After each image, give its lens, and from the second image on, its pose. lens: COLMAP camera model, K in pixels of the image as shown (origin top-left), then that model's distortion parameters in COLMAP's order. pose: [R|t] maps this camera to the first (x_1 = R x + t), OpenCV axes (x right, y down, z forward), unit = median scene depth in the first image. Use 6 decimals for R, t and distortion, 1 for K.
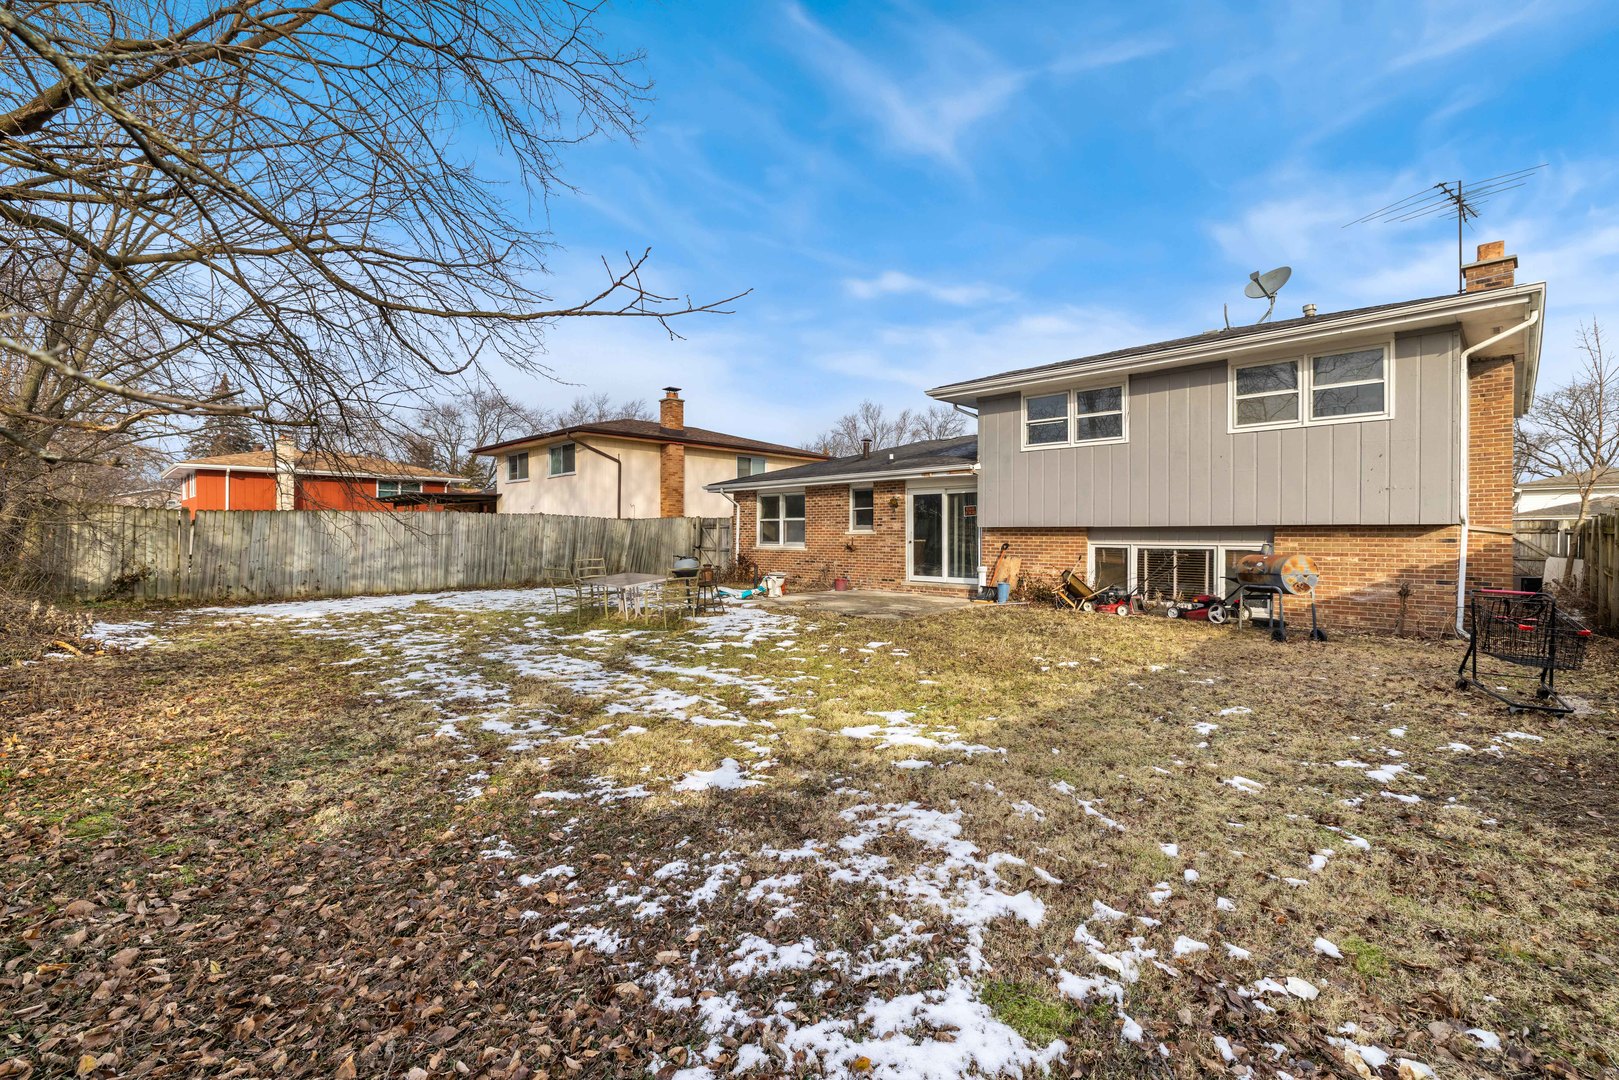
lens RADIAL K [[707.1, 0, 810.0], [0, 707.1, 537.4], [0, 0, 1]] dist [0.003656, 0.000009]
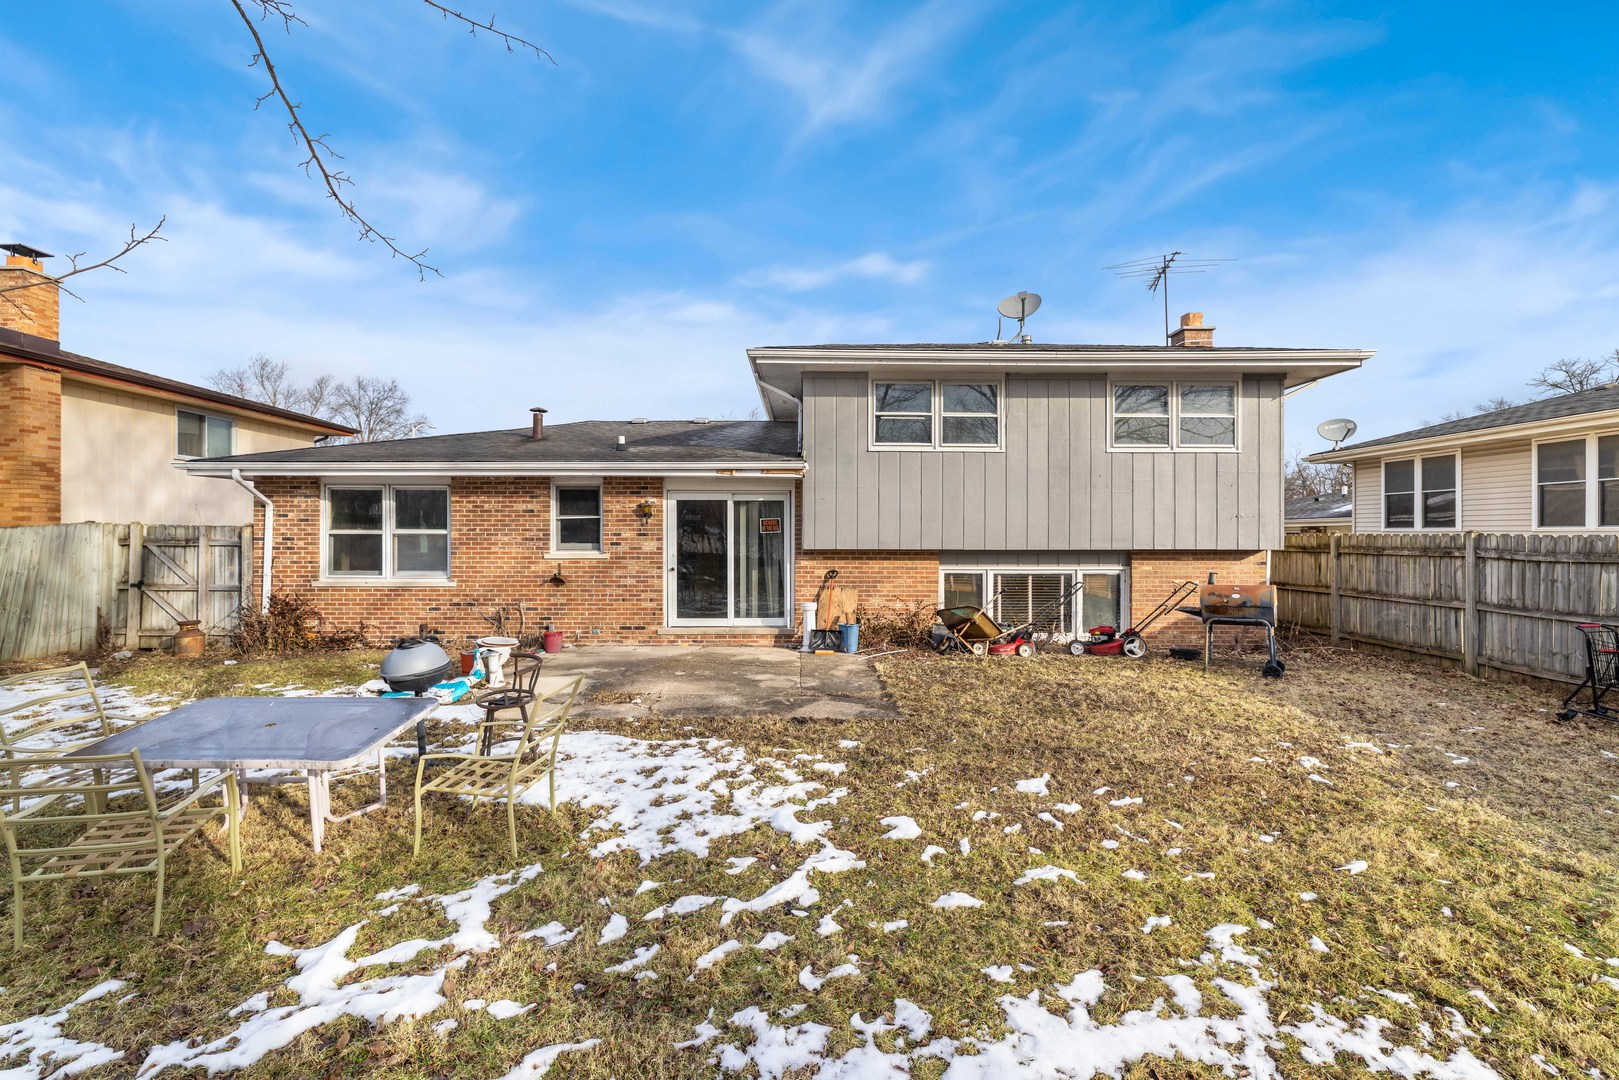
lens RADIAL K [[707.1, 0, 809.3], [0, 707.1, 539.2], [0, 0, 1]] dist [0.003656, 0.000009]
pose [[0.698070, -0.000454, 0.716030, -0.260682], [0.003159, 0.999992, -0.002445, -0.021291], [-0.716023, 0.003969, 0.698066, 0.453060]]
